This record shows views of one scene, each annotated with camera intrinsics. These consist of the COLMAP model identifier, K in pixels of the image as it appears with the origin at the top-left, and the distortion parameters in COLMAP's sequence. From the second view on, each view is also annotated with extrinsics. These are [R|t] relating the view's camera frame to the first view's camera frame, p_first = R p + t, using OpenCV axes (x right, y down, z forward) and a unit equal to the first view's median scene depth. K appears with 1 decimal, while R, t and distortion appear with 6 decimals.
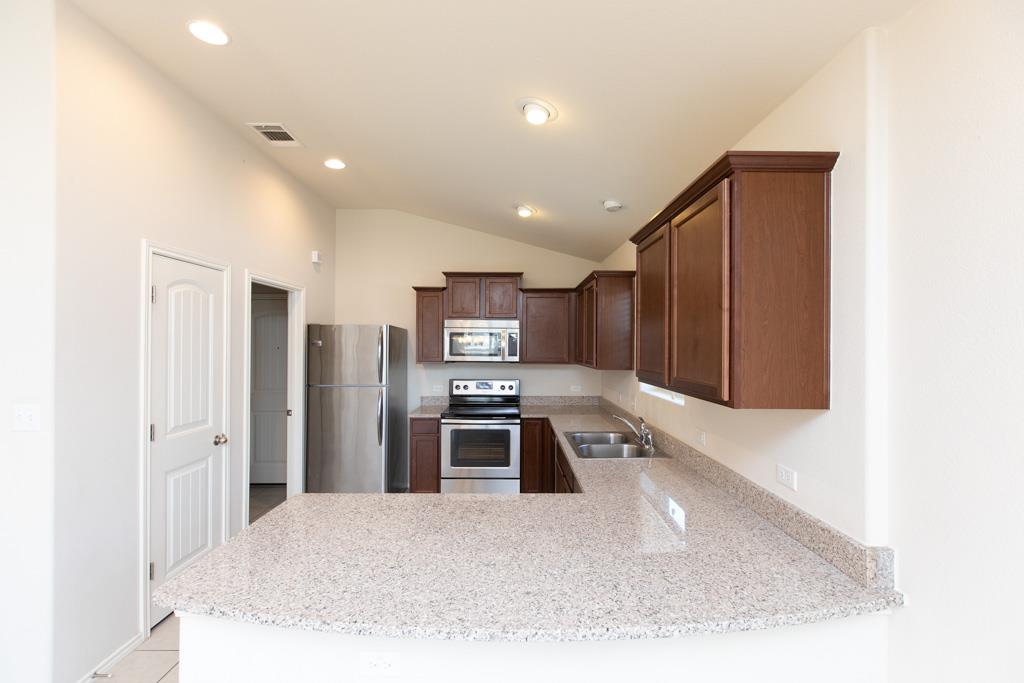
lens RADIAL K [[452.4, 0, 513.9], [0, 452.4, 342.6], [0, 0, 1]] dist [0.001525, 0.001013]
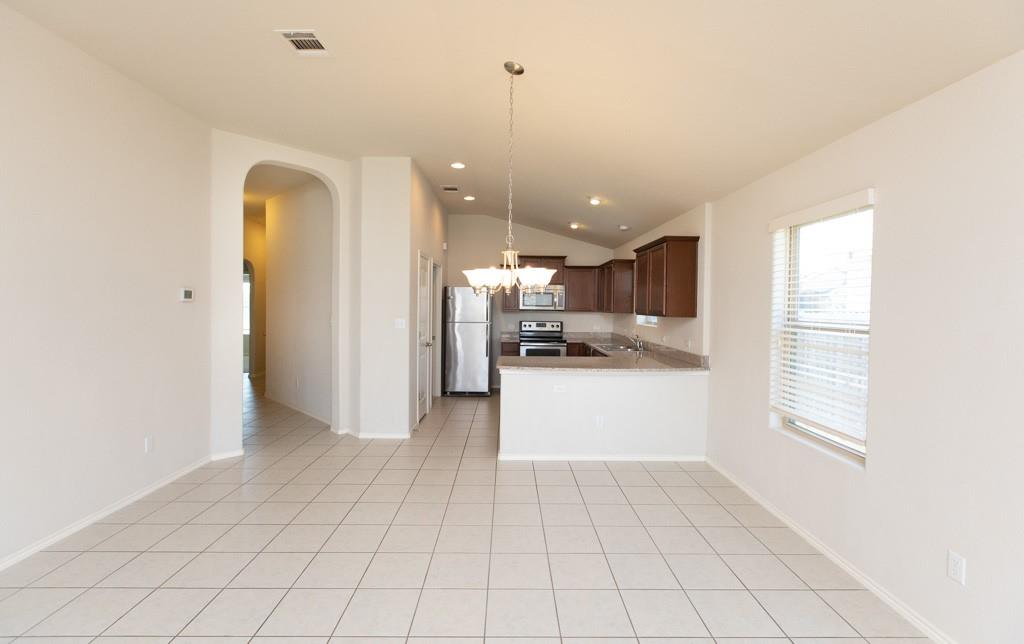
lens RADIAL K [[452.9, 0, 510.5], [0, 452.9, 311.8], [0, 0, 1]] dist [0.008892, 0.001125]
pose [[0.999964, 0.008128, -0.002505, -0.194789], [-0.008078, 0.999785, 0.019120, 0.019455], [0.002660, -0.019100, 0.999814, -0.712037]]
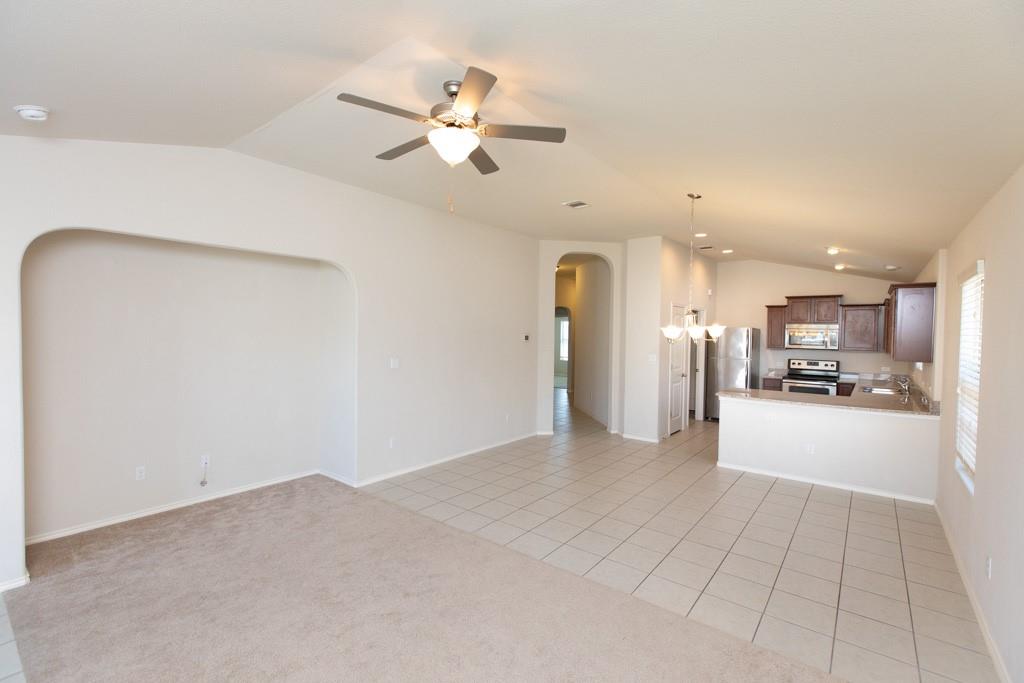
lens RADIAL K [[452.4, 0, 513.5], [0, 452.4, 340.8], [0, 0, 1]] dist [0.001525, 0.001013]
pose [[0.779103, 0.020705, -0.626554, 0.132046], [-0.008400, 0.999709, 0.022591, -0.018108], [0.626839, -0.012338, 0.779051, -1.089562]]
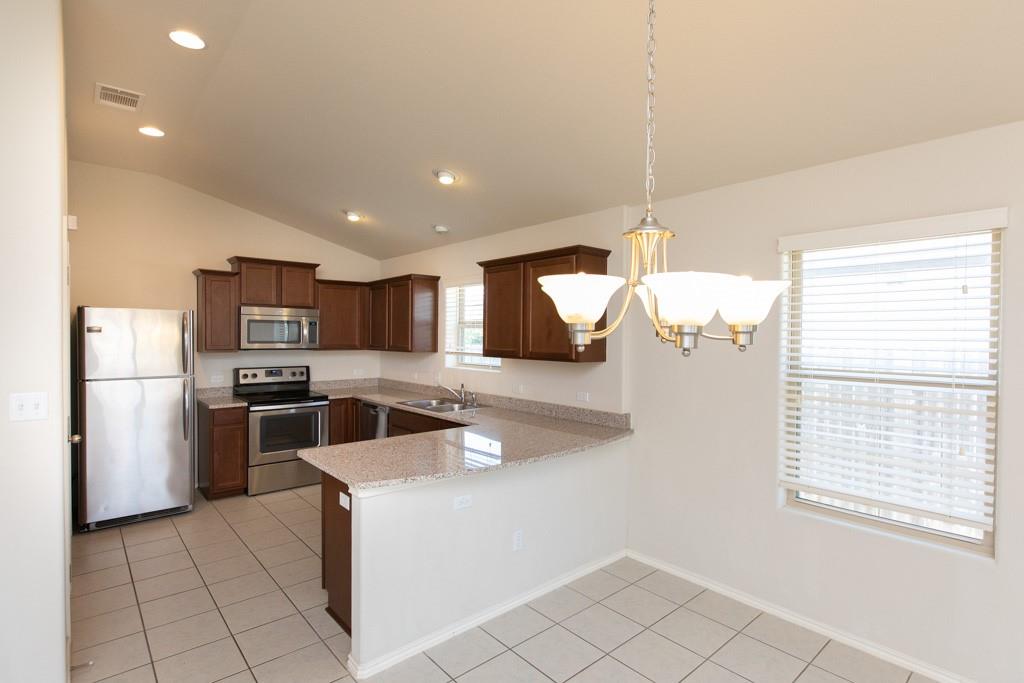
lens RADIAL K [[508.1, 0, 510.1], [0, 508.1, 340.1], [0, 0, 1]] dist [-0.000779, 0.001512]
pose [[0.760686, -0.005354, 0.649098, -0.448028], [-0.006894, 0.999843, 0.016326, 0.000254], [-0.649083, -0.016894, 0.760530, -0.213852]]
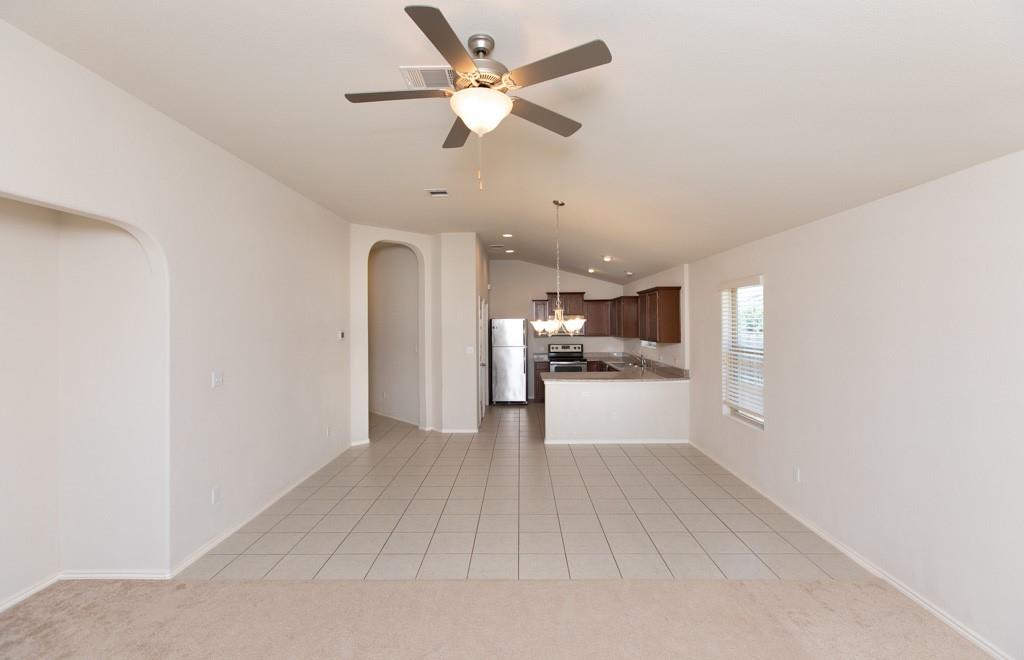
lens RADIAL K [[451.9, 0, 511.8], [0, 451.9, 317.5], [0, 0, 1]] dist [0.002074, -0.000941]
pose [[0.999568, -0.011780, -0.026926, -0.284221], [0.011594, 0.999908, -0.007055, -0.030606], [0.027006, 0.006740, 0.999613, -1.170824]]
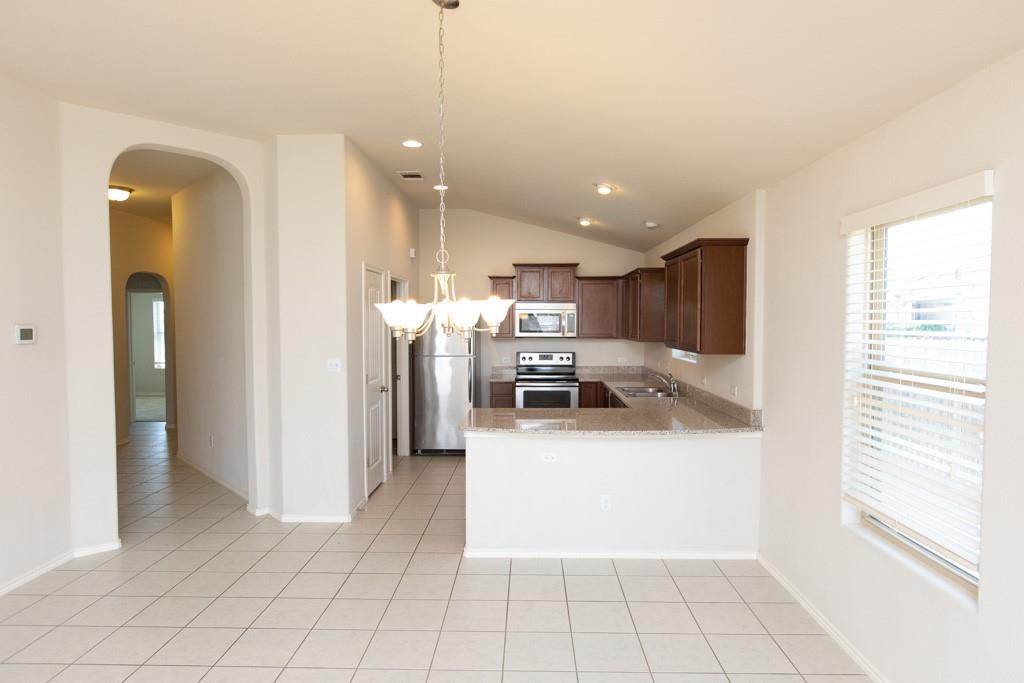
lens RADIAL K [[585.1, 0, 510.6], [0, 585.1, 342.0], [0, 0, 1]] dist [0.015055, -0.010474]
pose [[0.999148, -0.004003, -0.041078, -0.107633], [0.005754, 0.999076, 0.042602, -0.013451], [0.040870, -0.042802, 0.998247, -0.625883]]
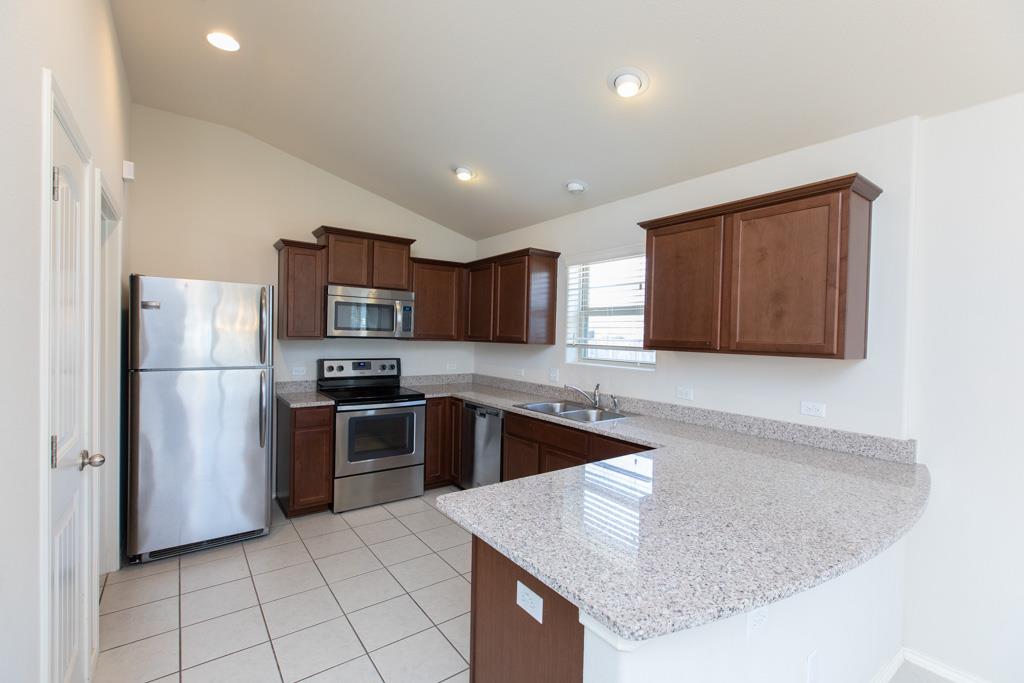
lens RADIAL K [[452.4, 0, 509.1], [0, 452.4, 341.7], [0, 0, 1]] dist [0.001525, 0.001013]
pose [[0.809523, 0.005630, 0.587061, -0.389586], [-0.021898, 0.999548, 0.020610, 0.028655], [-0.586680, -0.029540, 0.809280, 0.158319]]
